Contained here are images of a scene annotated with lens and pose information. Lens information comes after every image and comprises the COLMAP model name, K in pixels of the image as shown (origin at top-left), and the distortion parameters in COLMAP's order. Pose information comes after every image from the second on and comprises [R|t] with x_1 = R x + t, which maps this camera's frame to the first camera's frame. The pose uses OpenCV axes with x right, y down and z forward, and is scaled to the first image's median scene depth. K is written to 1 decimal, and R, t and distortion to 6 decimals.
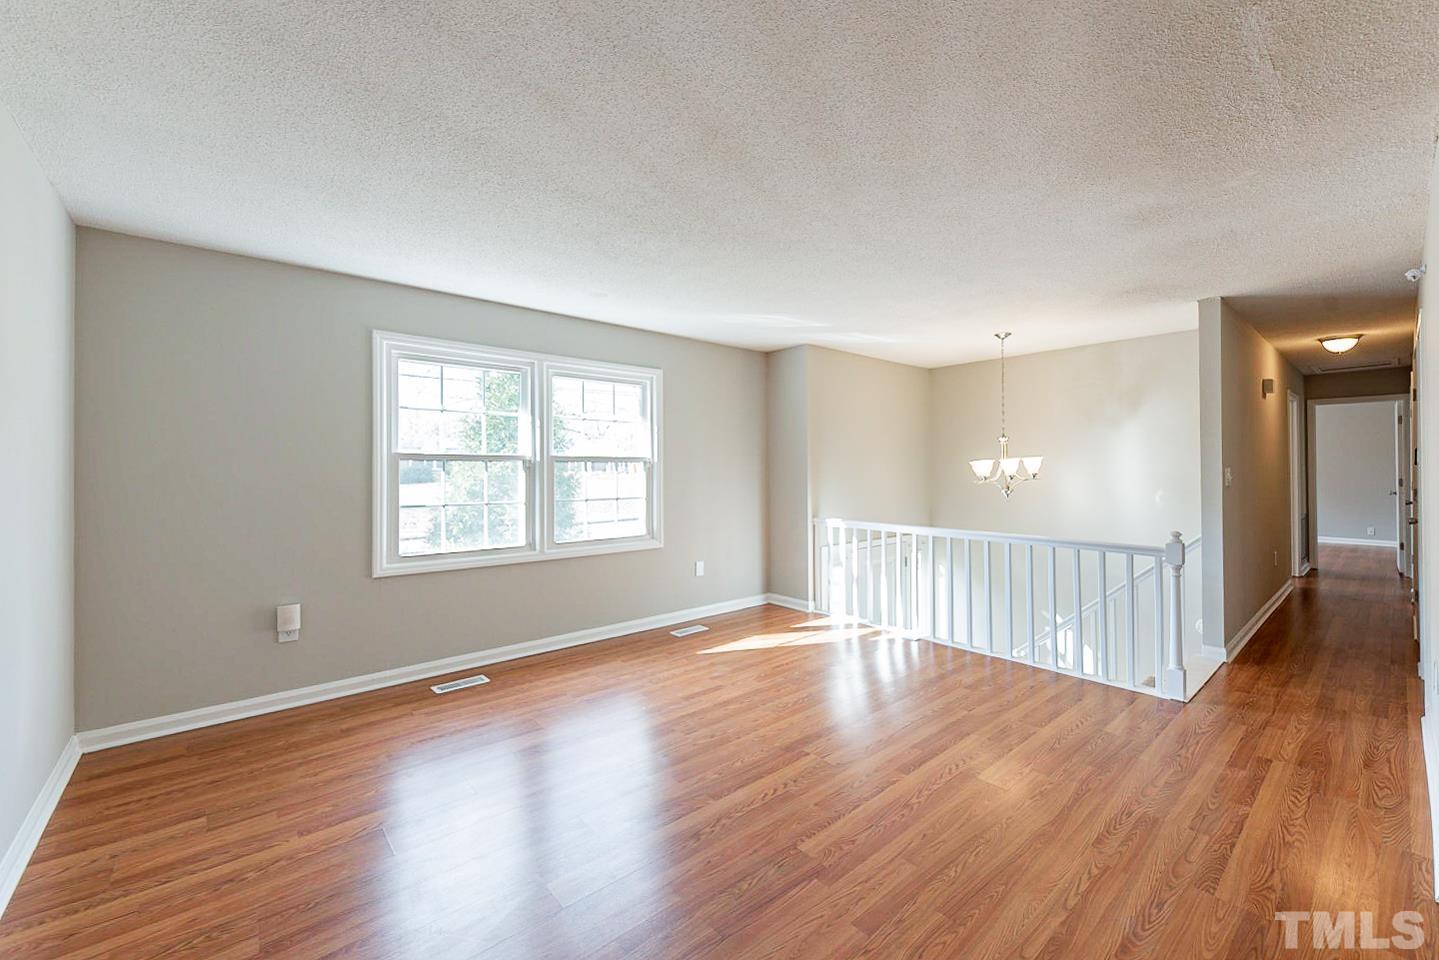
lens RADIAL K [[568.6, 0, 721.3], [0, 568.6, 468.4], [0, 0, 1]] dist [0.002815, -0.002015]
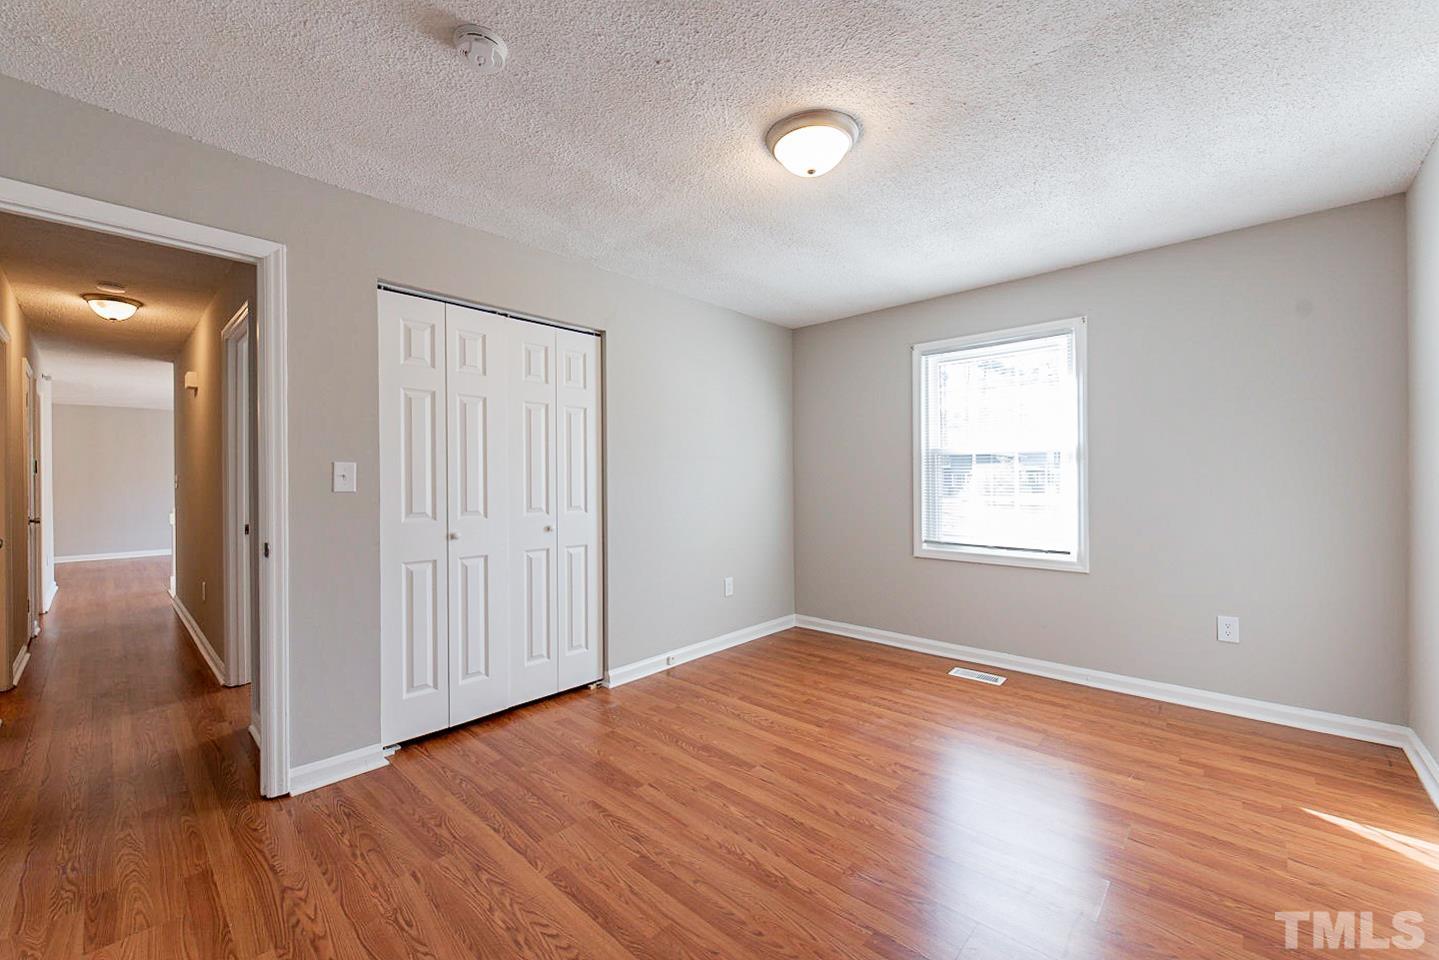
lens RADIAL K [[561.5, 0, 722.4], [0, 561.5, 476.6], [0, 0, 1]] dist [0.004155, -0.000250]
pose [[0.128290, 0.003616, -0.991730, 0.466099], [0.018332, 0.999814, 0.006016, 0.016335], [0.991567, -0.018952, 0.128200, 0.448210]]
